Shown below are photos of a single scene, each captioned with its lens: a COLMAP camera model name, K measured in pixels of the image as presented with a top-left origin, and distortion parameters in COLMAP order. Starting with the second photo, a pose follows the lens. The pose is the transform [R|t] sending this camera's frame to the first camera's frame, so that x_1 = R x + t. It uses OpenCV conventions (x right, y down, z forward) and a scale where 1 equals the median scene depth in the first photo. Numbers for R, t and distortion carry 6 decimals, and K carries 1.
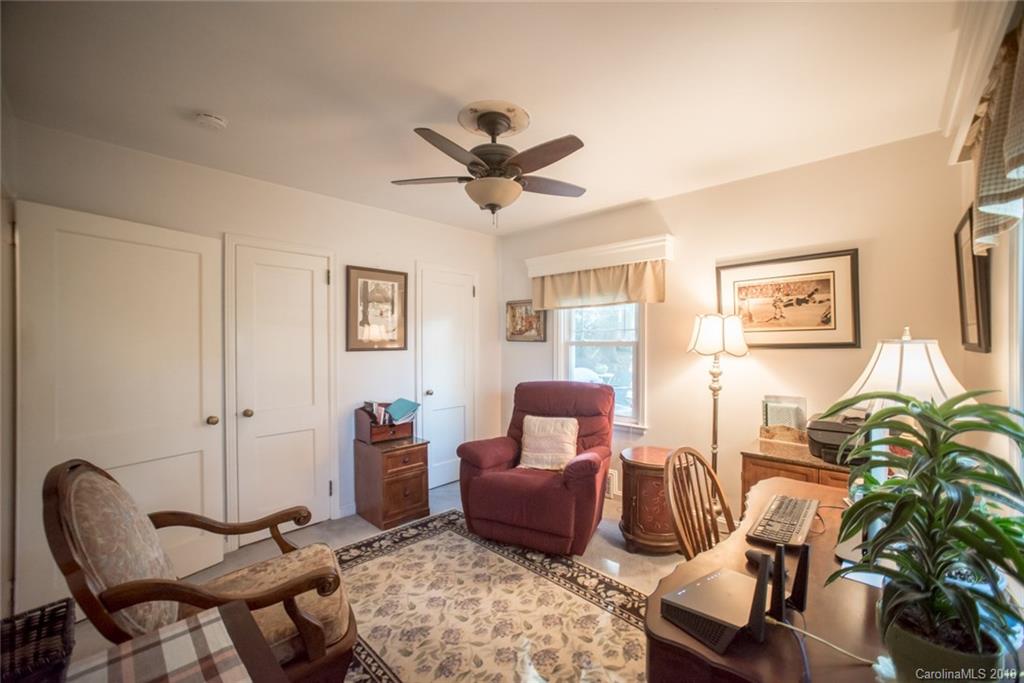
lens RADIAL K [[407.9, 0, 511.9], [0, 407.9, 343.7], [0, 0, 1]] dist [-0.053361, 0.021788]
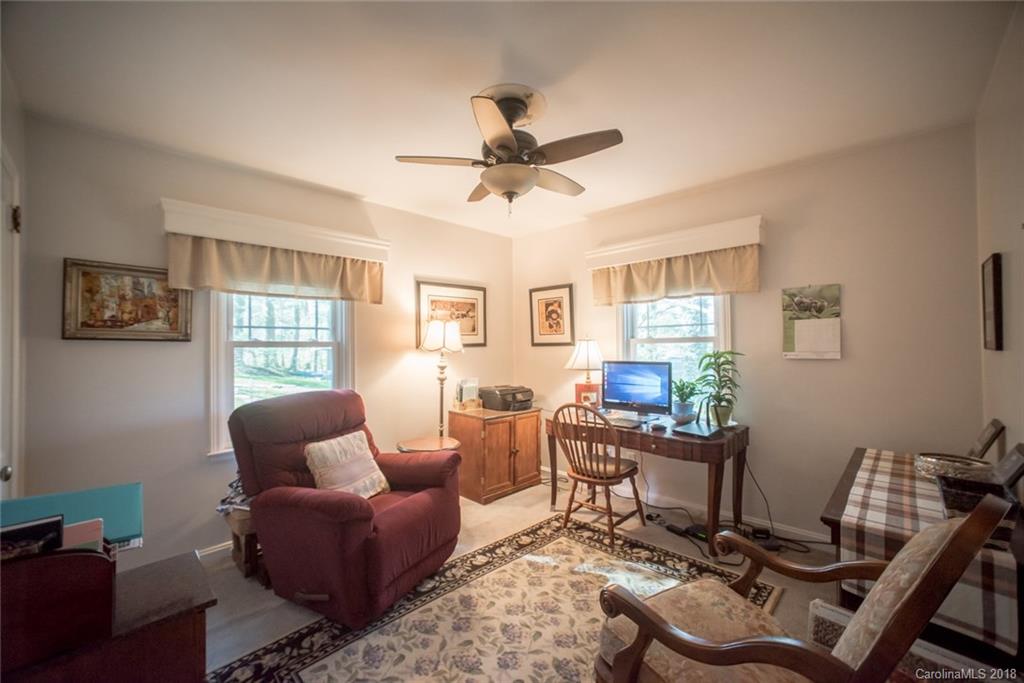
lens RADIAL K [[407.9, 0, 511.9], [0, 407.9, 343.7], [0, 0, 1]] dist [-0.053361, 0.021788]
pose [[0.021043, 0.011626, 0.999711, -0.832203], [0.013855, 0.999833, -0.011919, 0.020650], [-0.999683, 0.014102, 0.020878, 0.814291]]
